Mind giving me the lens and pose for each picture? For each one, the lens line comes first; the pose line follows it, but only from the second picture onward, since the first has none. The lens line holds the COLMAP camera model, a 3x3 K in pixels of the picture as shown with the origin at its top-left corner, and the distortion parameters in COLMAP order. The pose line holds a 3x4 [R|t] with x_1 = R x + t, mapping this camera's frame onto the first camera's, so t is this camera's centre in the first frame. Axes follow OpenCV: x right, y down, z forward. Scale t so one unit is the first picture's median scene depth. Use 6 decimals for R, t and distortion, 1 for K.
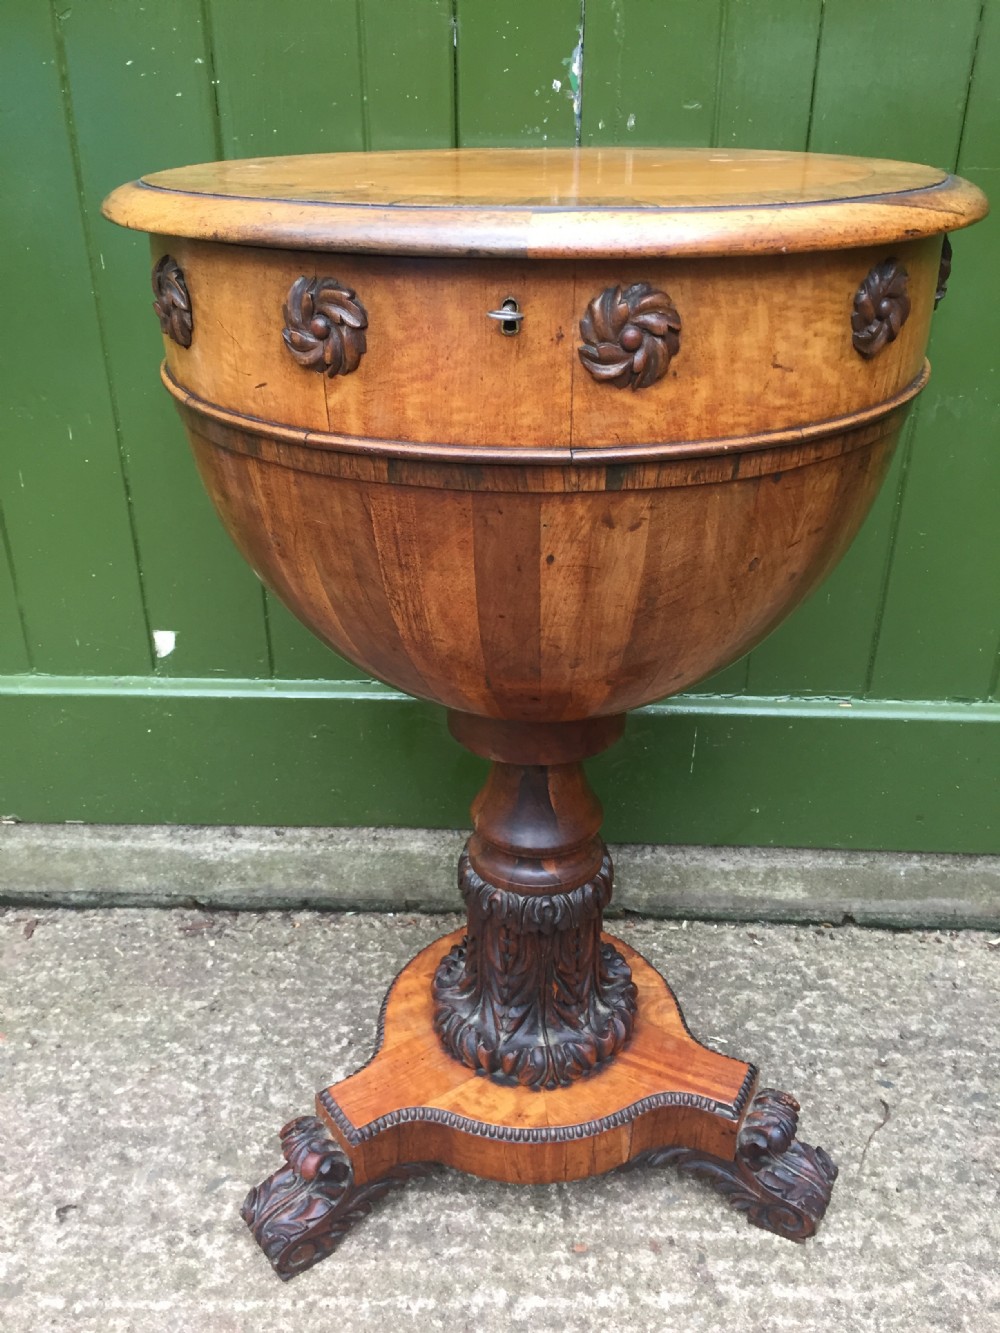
lens RADIAL K [[1168.0, 0, 499.2], [0, 1168.0, 667.4], [0, 0, 1]] dist [0.080994, -0.128864]
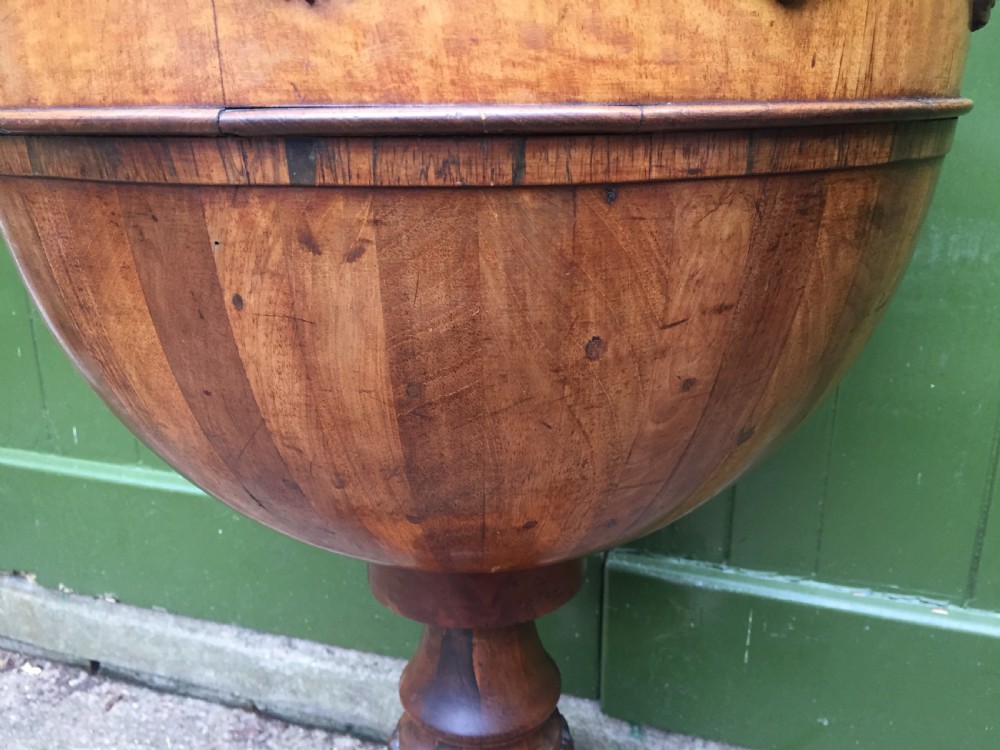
lens RADIAL K [[877.1, 0, 495.0], [0, 877.1, 368.5], [0, 0, 1]] dist [0.077244, -0.124299]
pose [[0.955881, 0.080906, -0.282393, 0.192878], [-0.127770, 0.980136, -0.151685, -0.001022], [0.264511, 0.181074, 0.947231, 0.358880]]
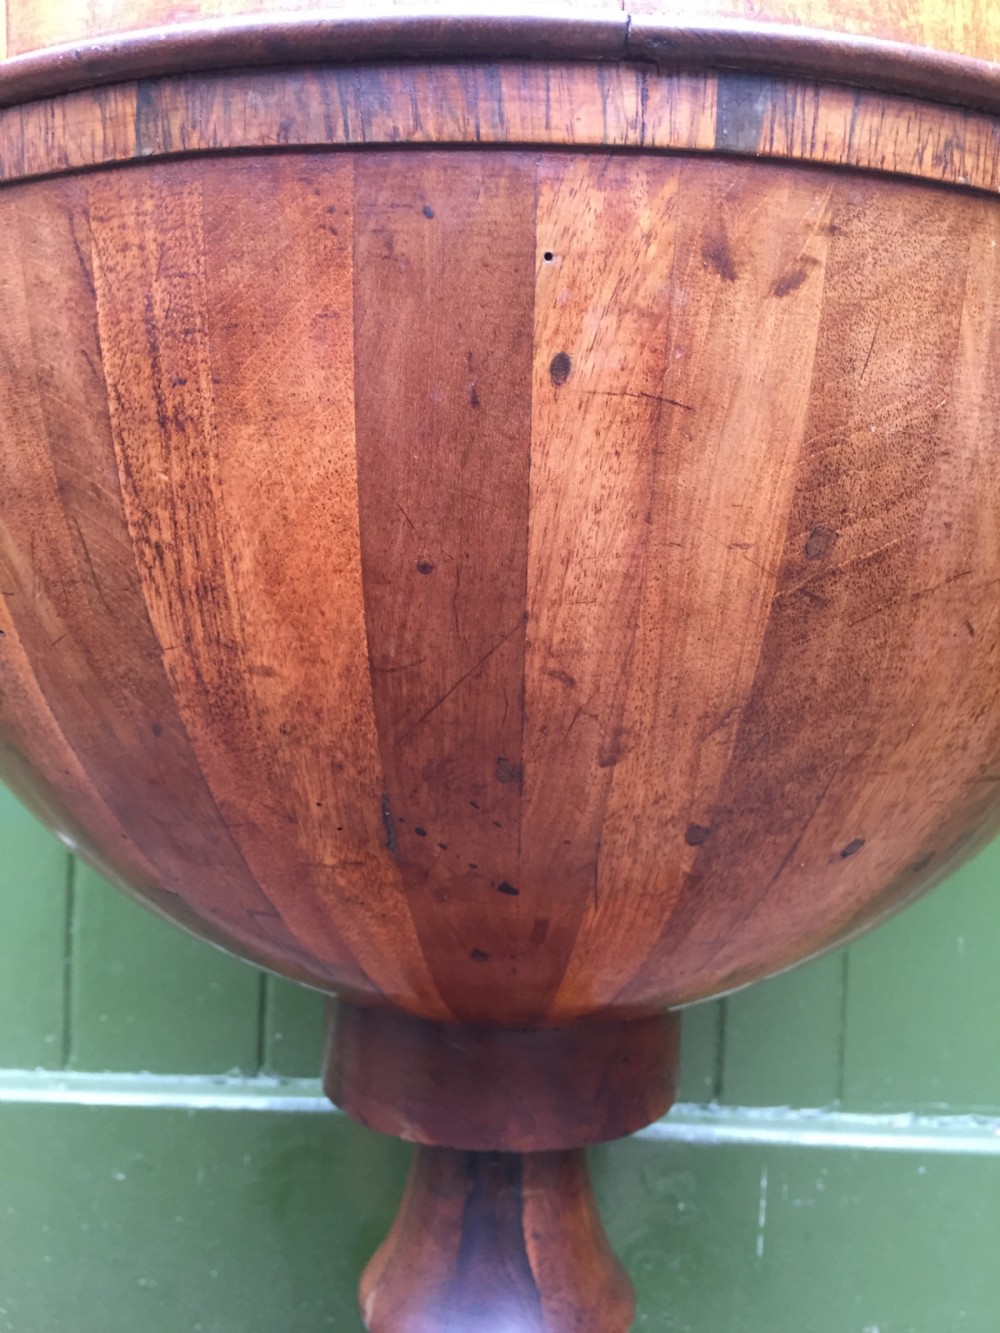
lens RADIAL K [[1169.1, 0, 508.8], [0, 1169.1, 663.1], [0, 0, 1]] dist [0.077244, -0.124299]
pose [[0.998867, 0.034043, 0.033266, 0.011151], [-0.016908, 0.907100, -0.420576, 0.089948], [-0.044494, 0.419537, 0.906647, 0.429962]]
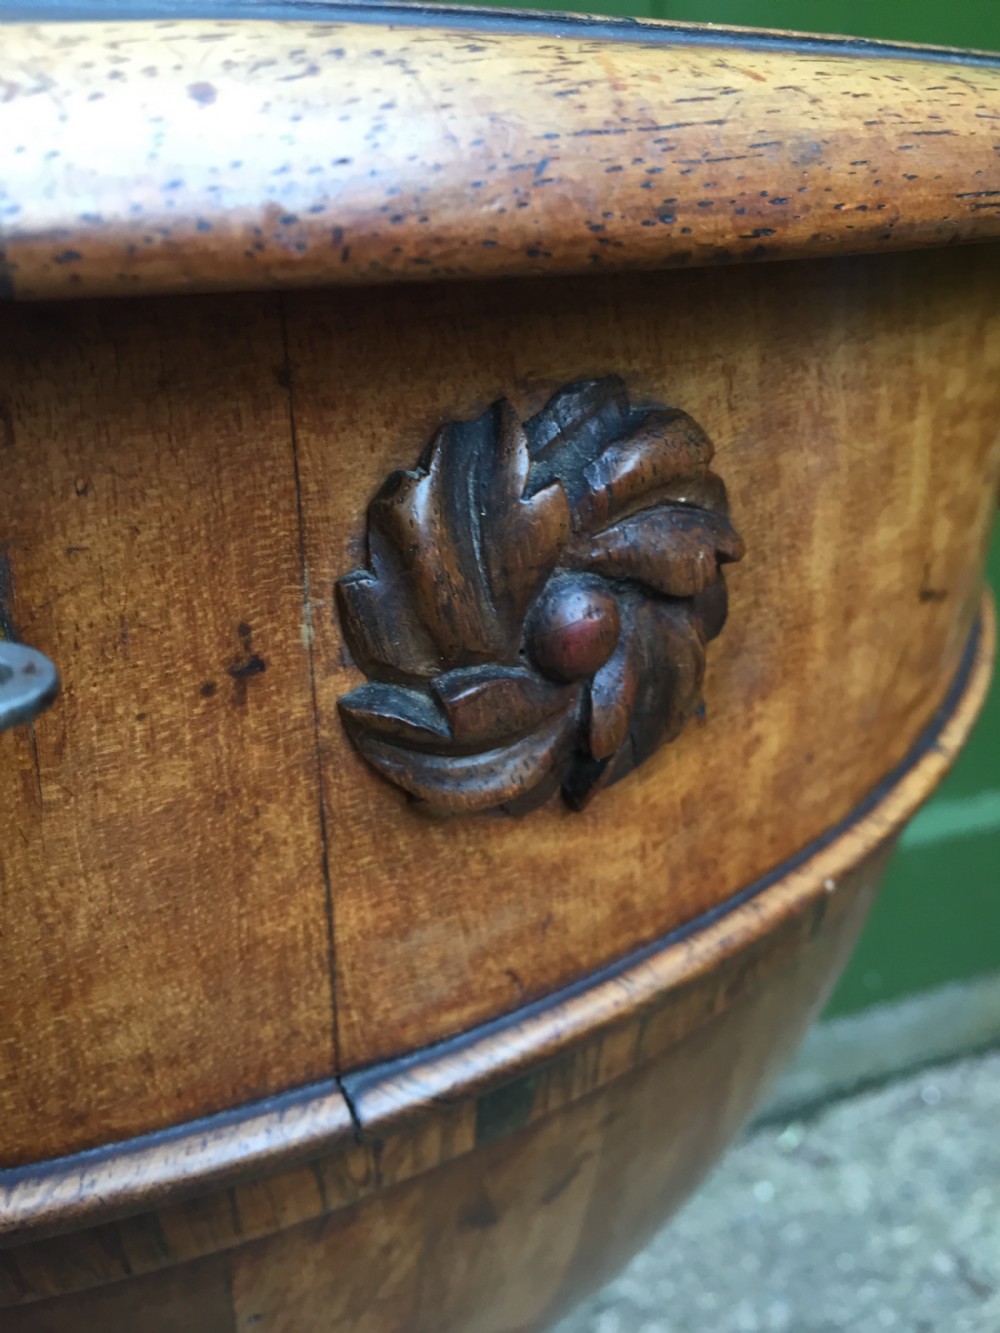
lens RADIAL K [[1221.2, 0, 521.7], [0, 1221.2, 666.0], [0, 0, 1]] dist [0.014030, -0.051217]
pose [[0.902390, -0.171203, 0.395452, 0.006642], [0.177759, 0.983864, 0.020312, -0.152639], [-0.392548, 0.051966, 0.918262, 0.434884]]
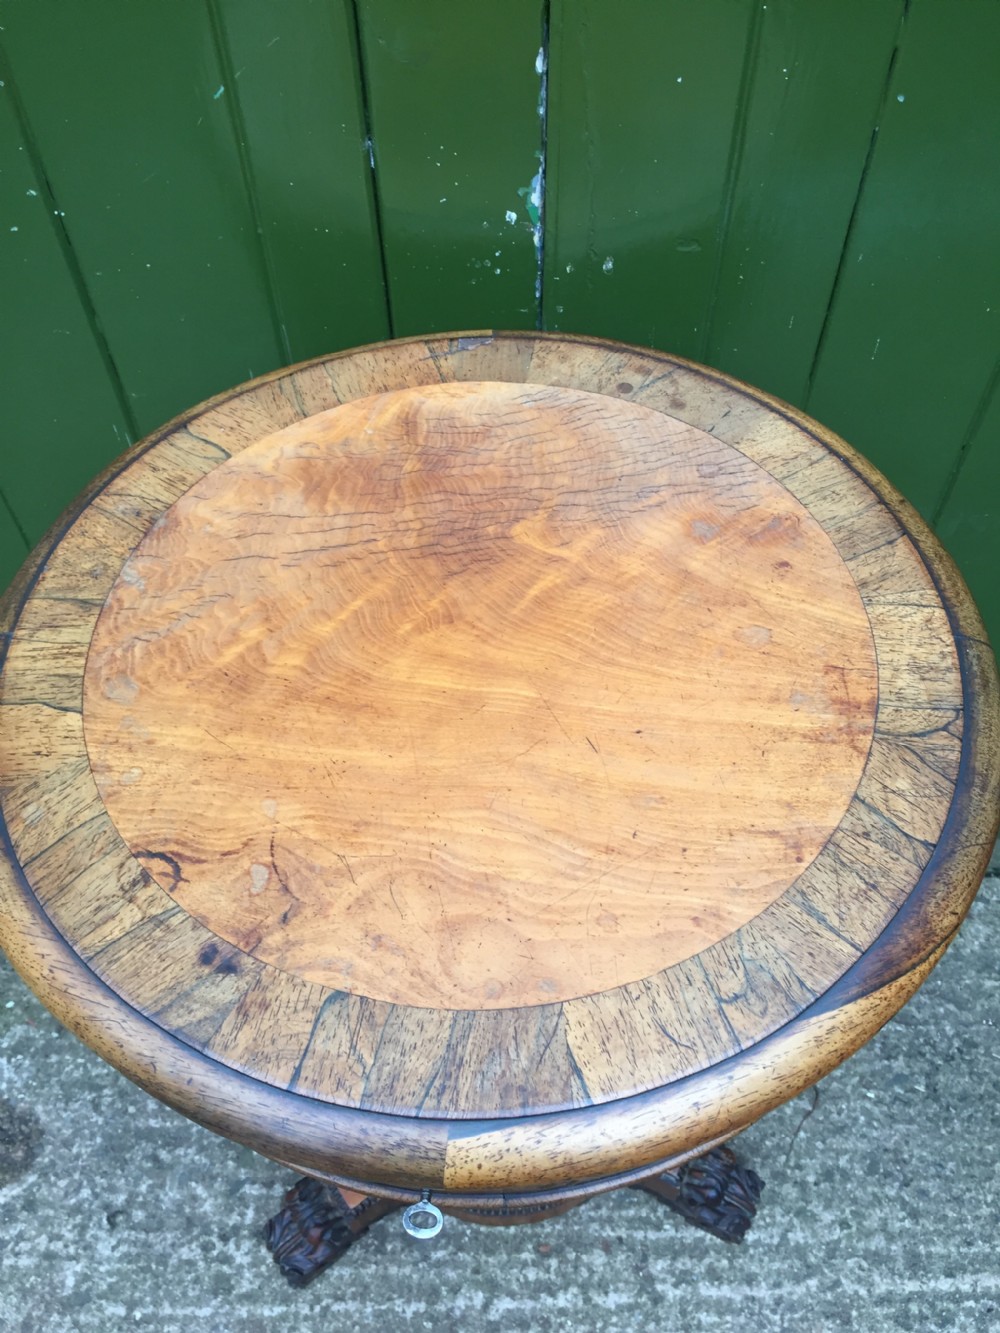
lens RADIAL K [[1169.1, 0, 501.0], [0, 1169.1, 672.7], [0, 0, 1]] dist [0.077244, -0.124299]
pose [[0.999808, -0.018534, -0.006295, 0.041761], [0.019353, 0.887873, 0.459682, -0.578489], [-0.002930, -0.459716, 0.888061, 0.195080]]
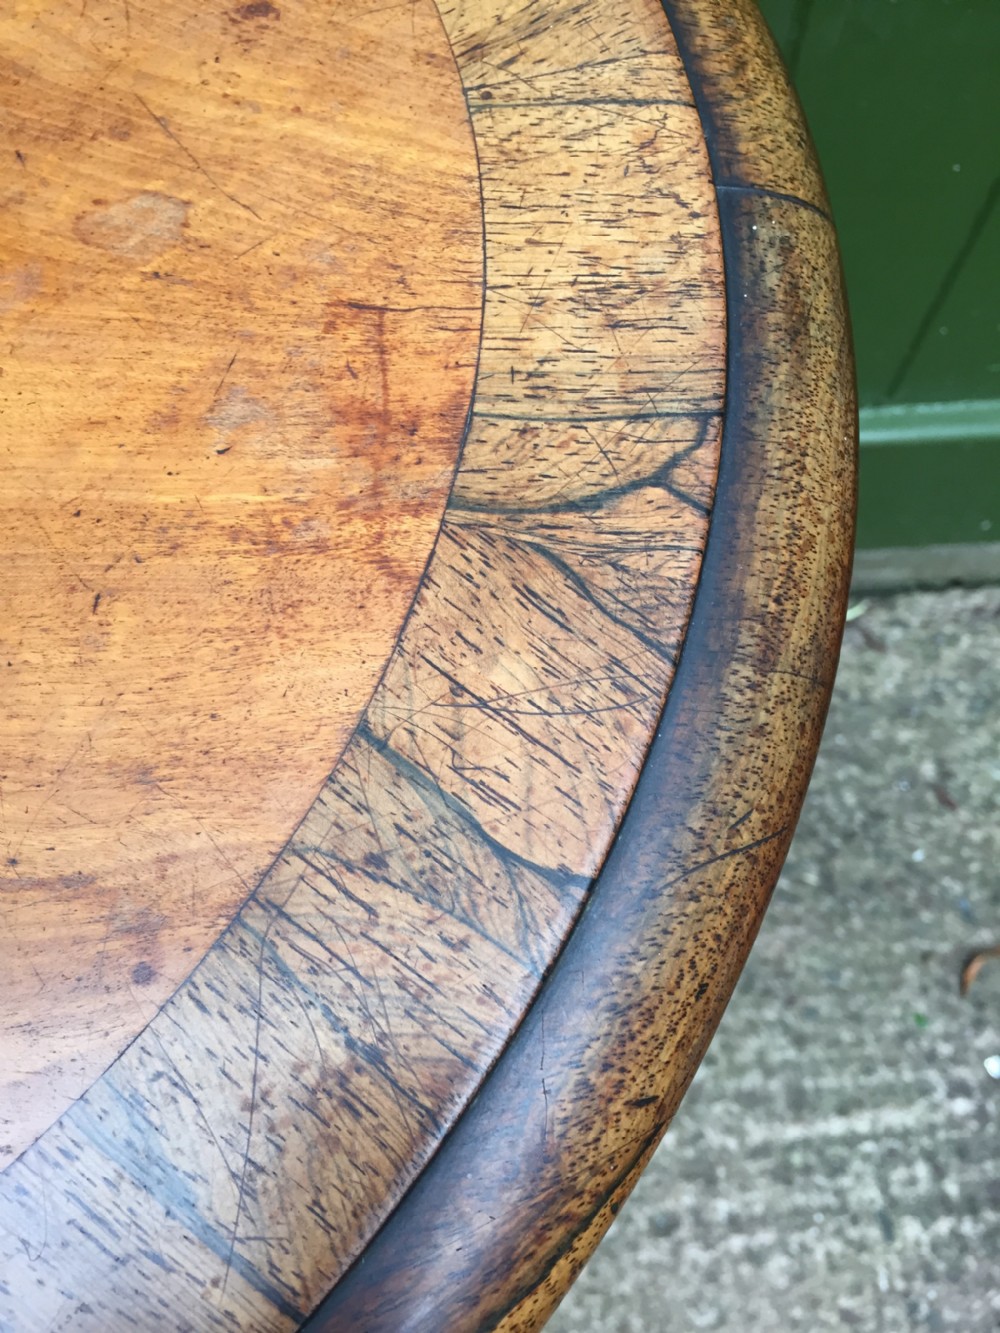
lens RADIAL K [[1169.1, 0, 500.2], [0, 1169.1, 671.3], [0, 0, 1]] dist [0.077244, -0.124299]
pose [[0.995365, -0.095177, 0.013759, 0.222770], [0.060678, 0.732584, 0.677966, -0.391826], [-0.074606, -0.673989, 0.734964, 0.535793]]
